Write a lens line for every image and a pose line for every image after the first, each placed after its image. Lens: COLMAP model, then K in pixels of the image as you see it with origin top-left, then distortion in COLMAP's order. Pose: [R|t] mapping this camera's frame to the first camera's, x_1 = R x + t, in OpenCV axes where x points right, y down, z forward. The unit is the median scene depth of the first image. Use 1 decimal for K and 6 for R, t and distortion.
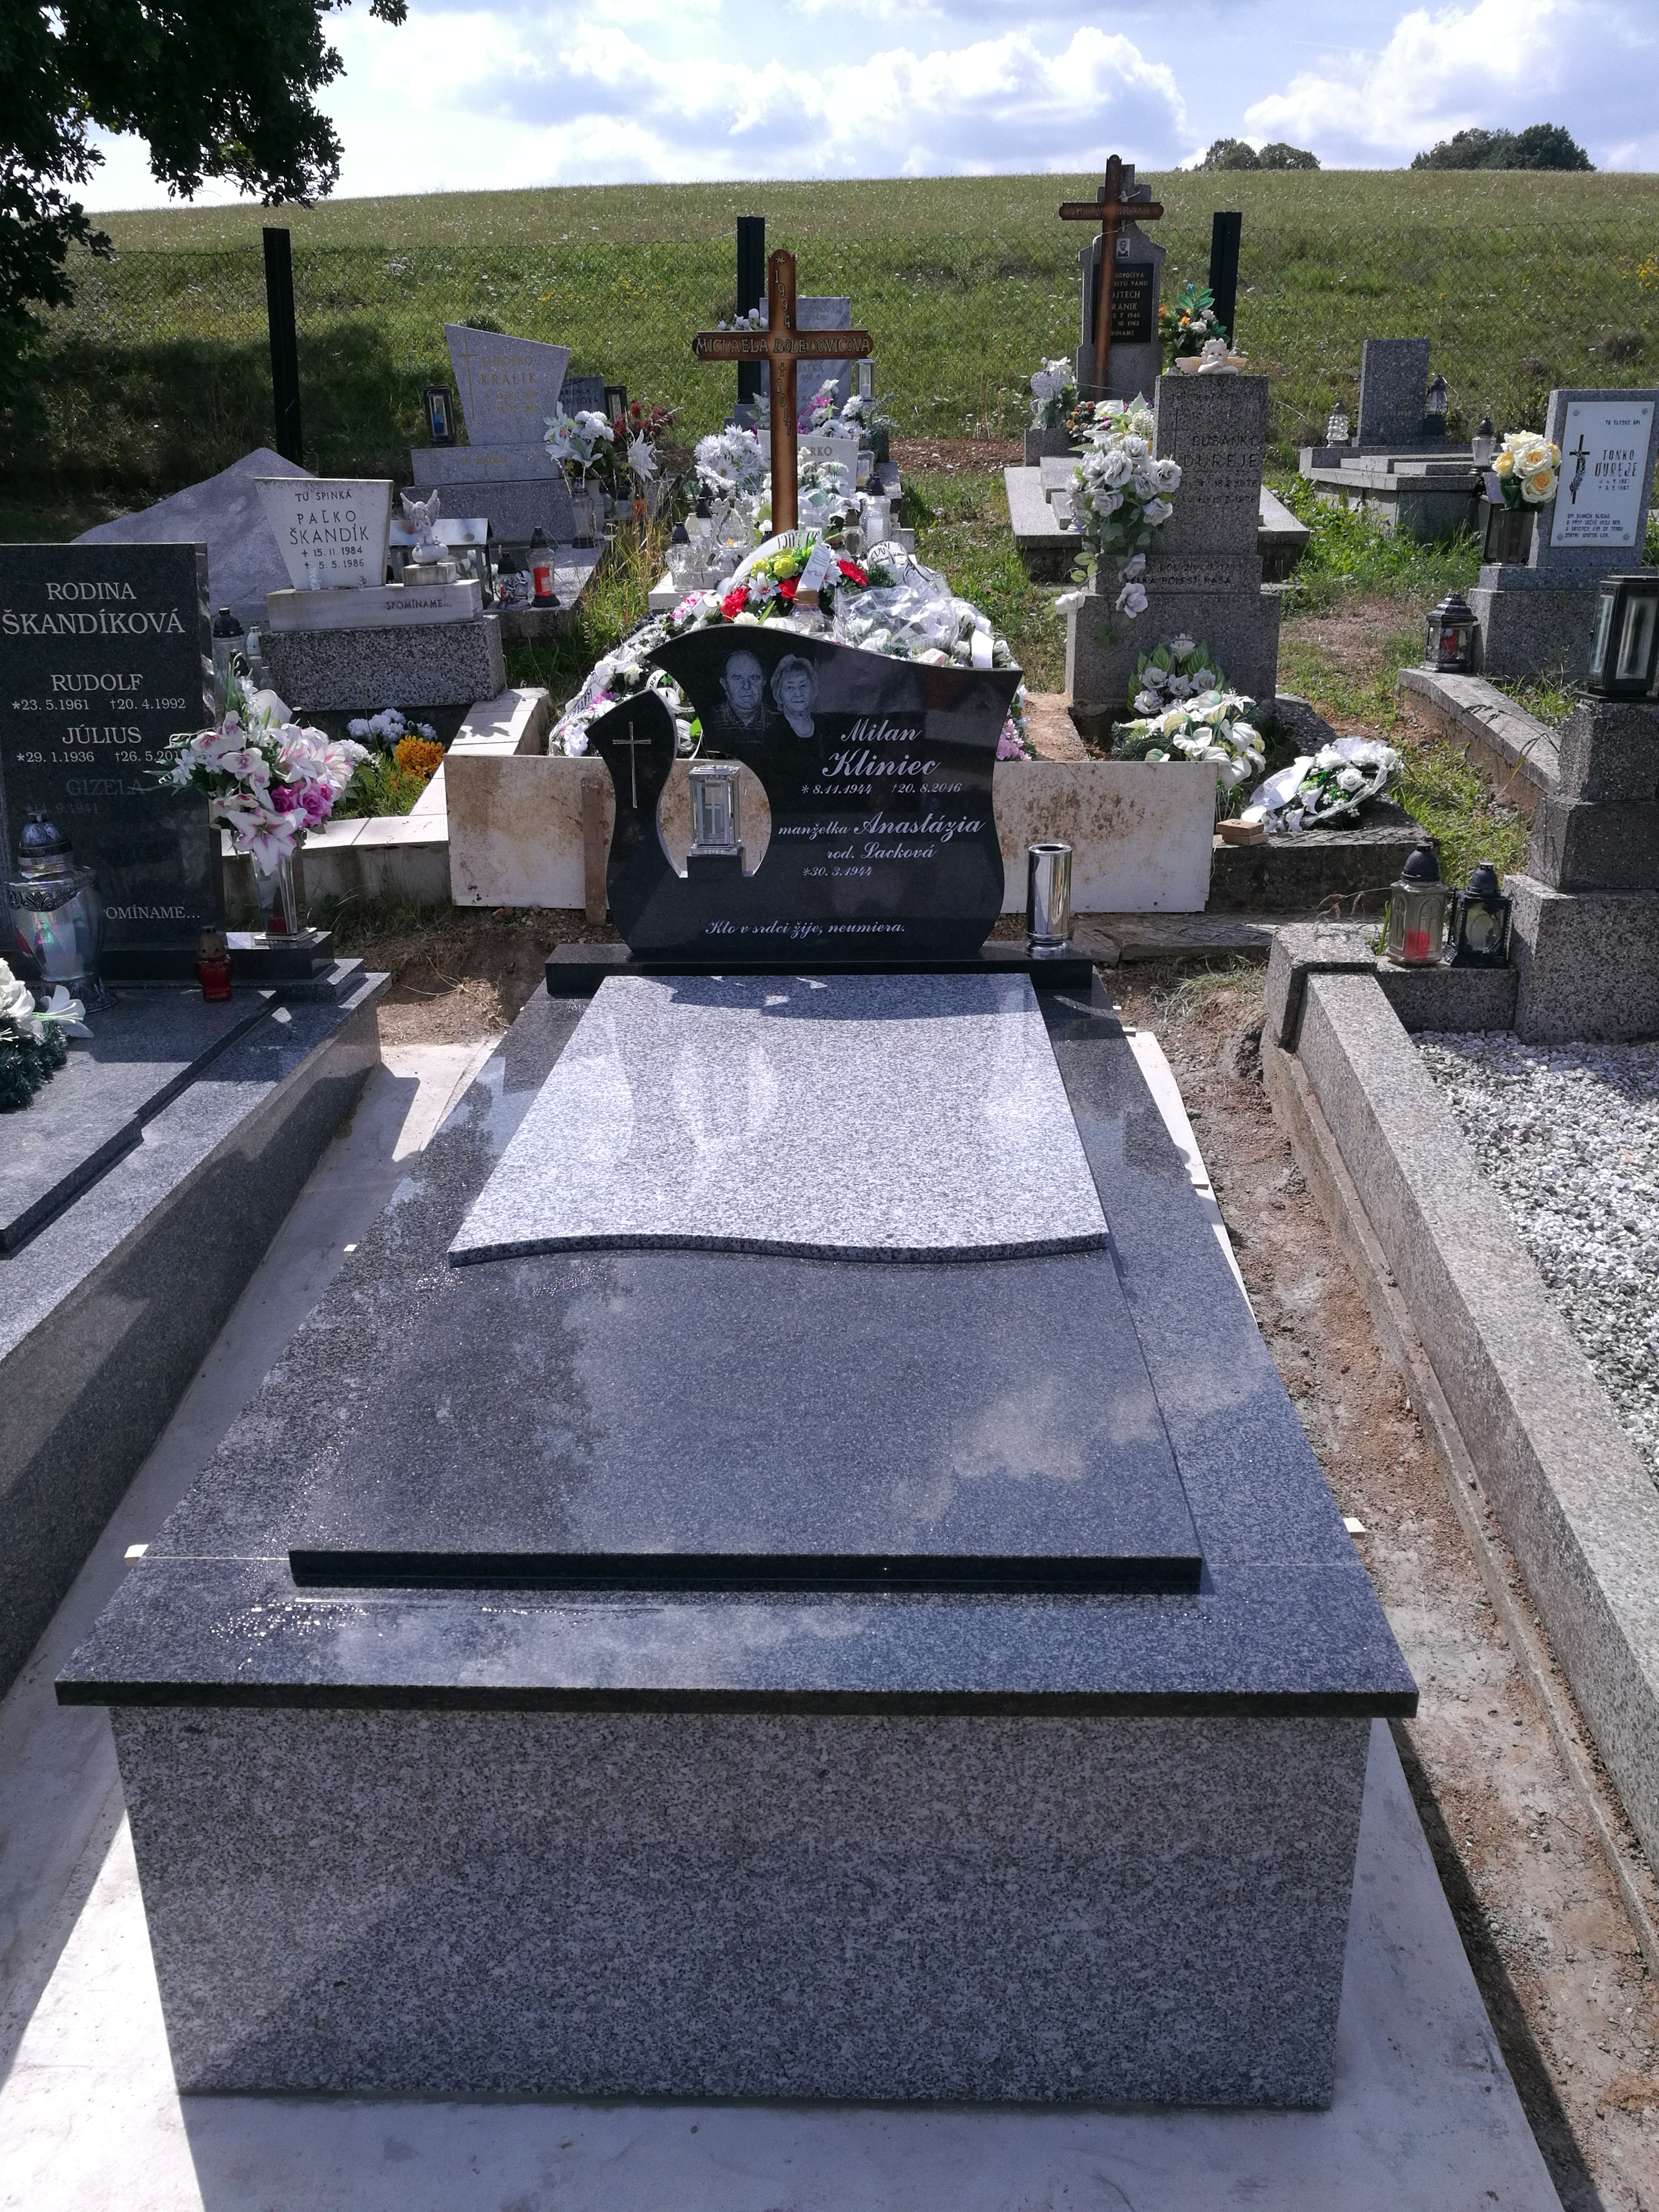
lens RADIAL K [[1756.9, 0, 824.8], [0, 1756.9, 1105.9], [0, 0, 1]] dist [-0.001586, 0.000185]
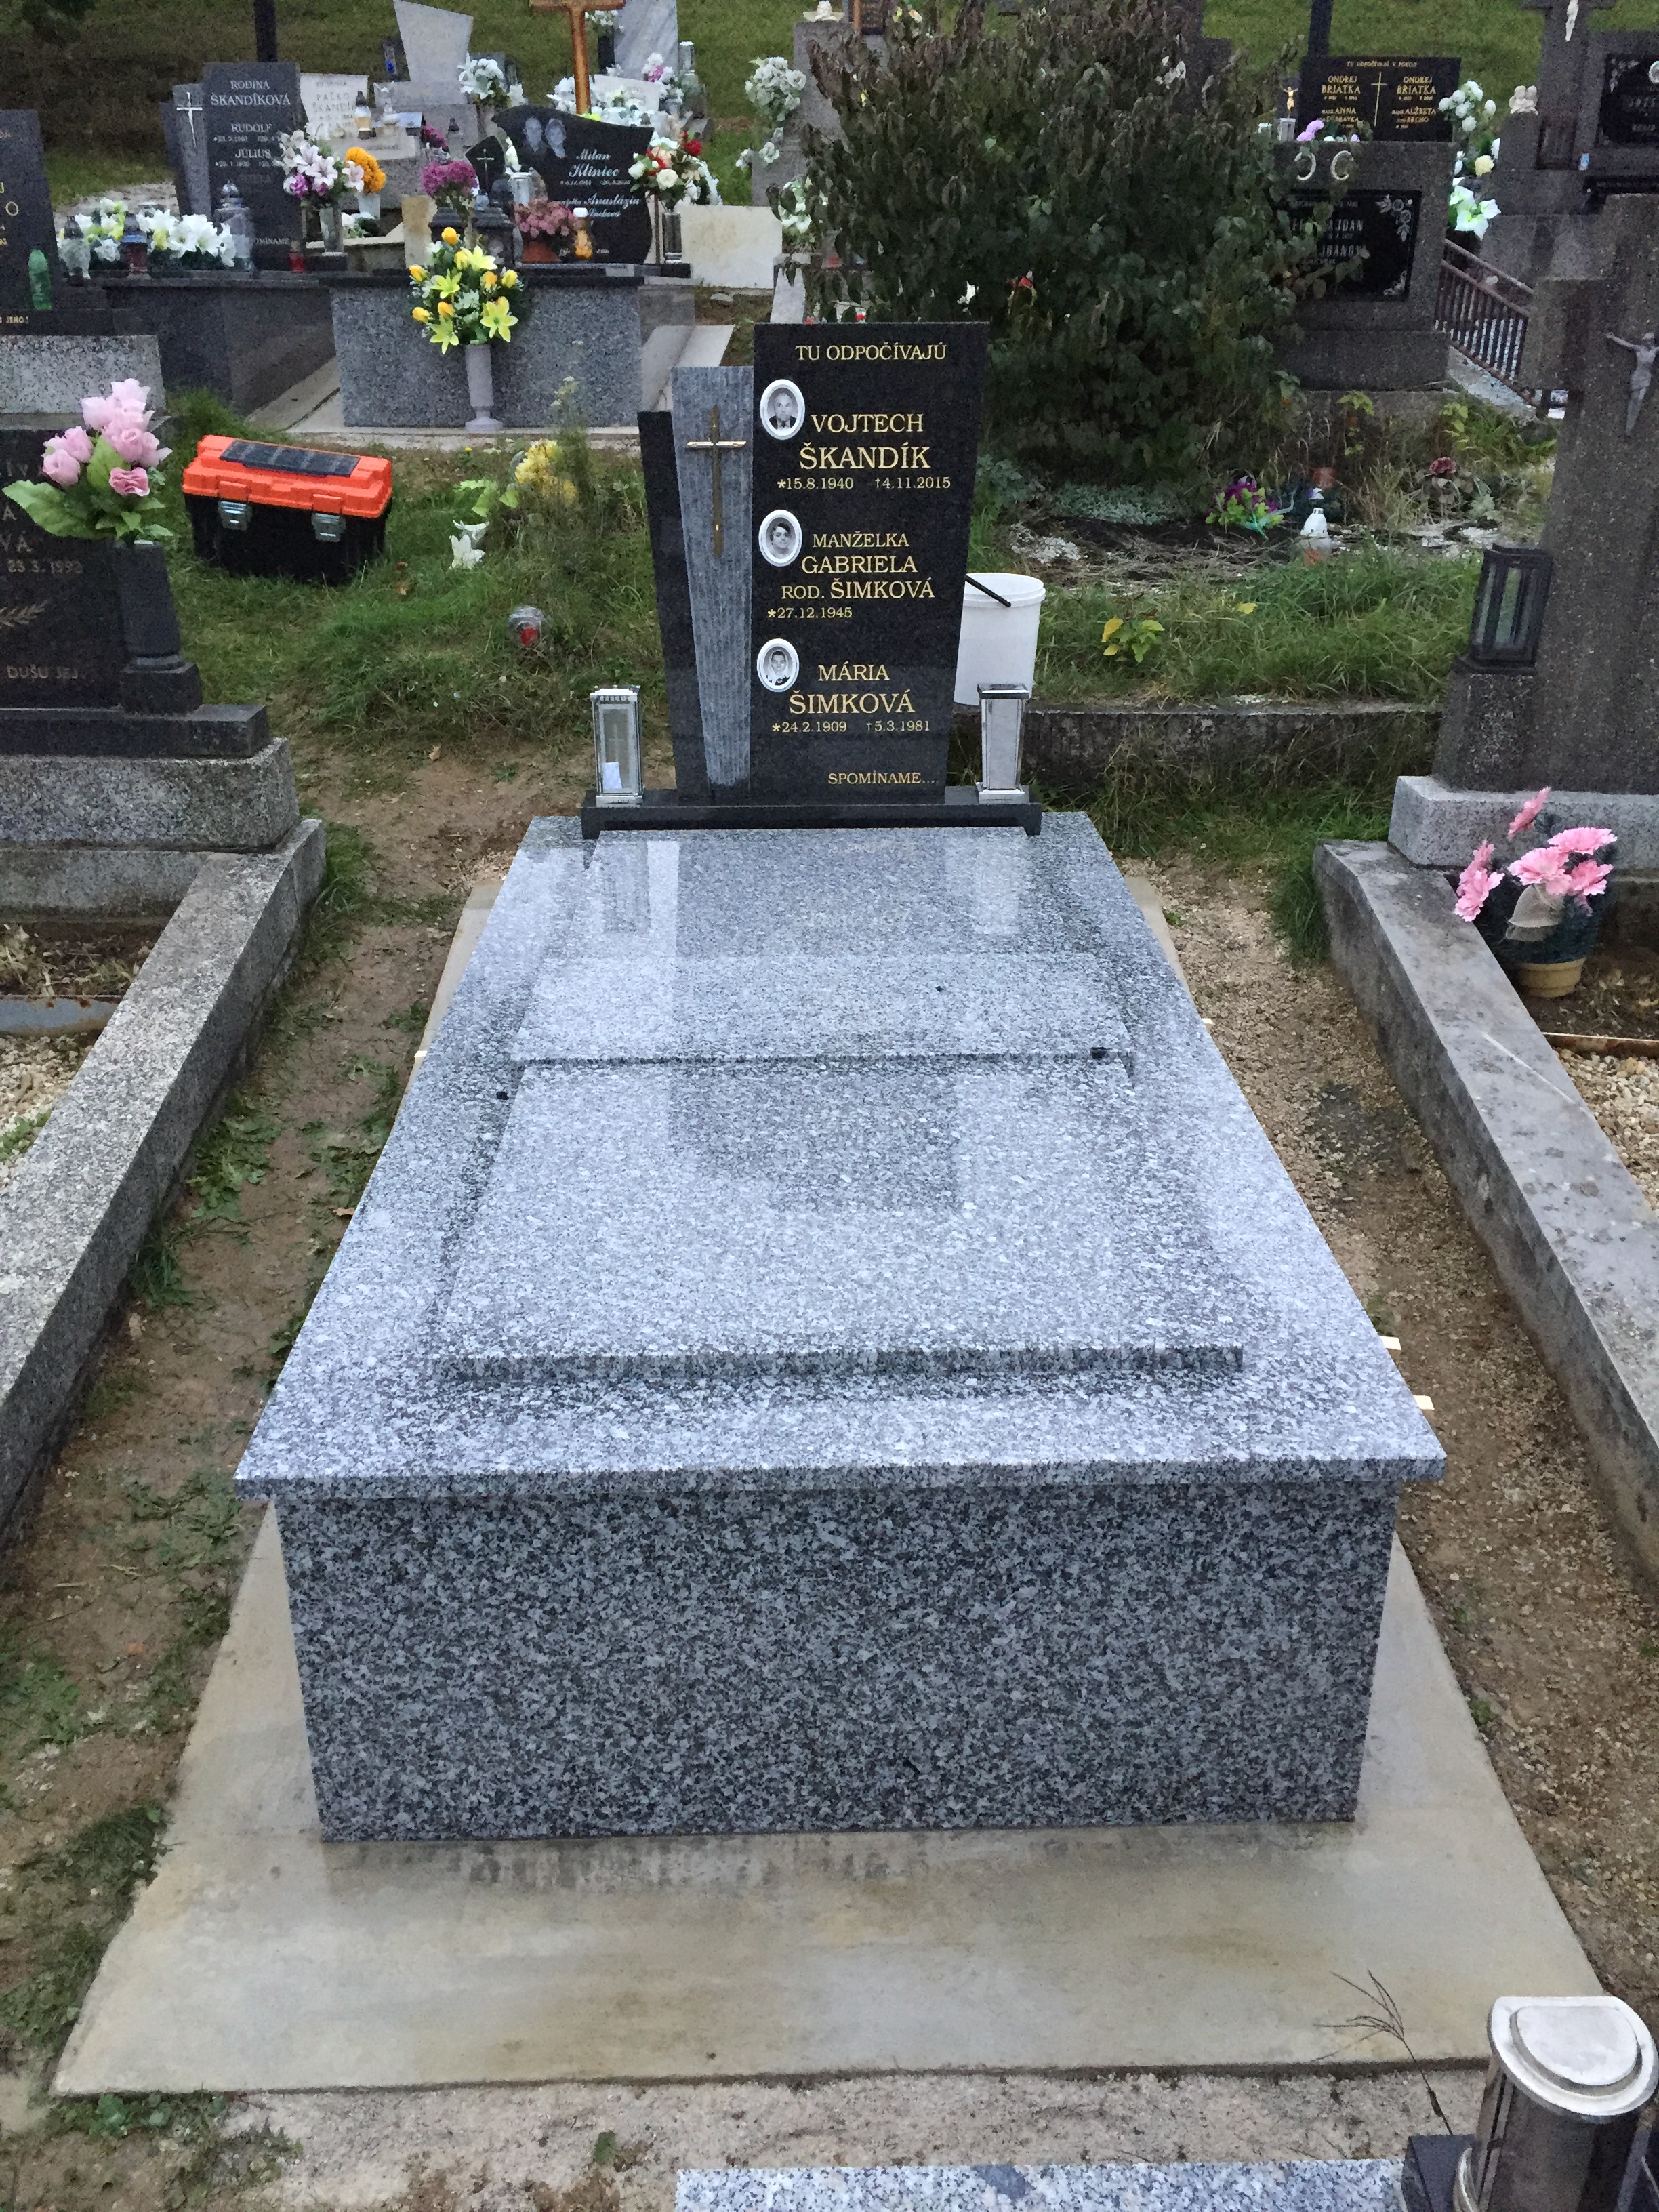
lens RADIAL K [[1856.0, 0, 834.8], [0, 1856.0, 1106.5], [0, 0, 1]] dist [0.007825, -0.000110]
pose [[0.999741, 0.004121, 0.022392, 0.295125], [-0.005974, 0.996506, 0.083306, 0.817590], [-0.021970, -0.083418, 0.996272, -1.531750]]
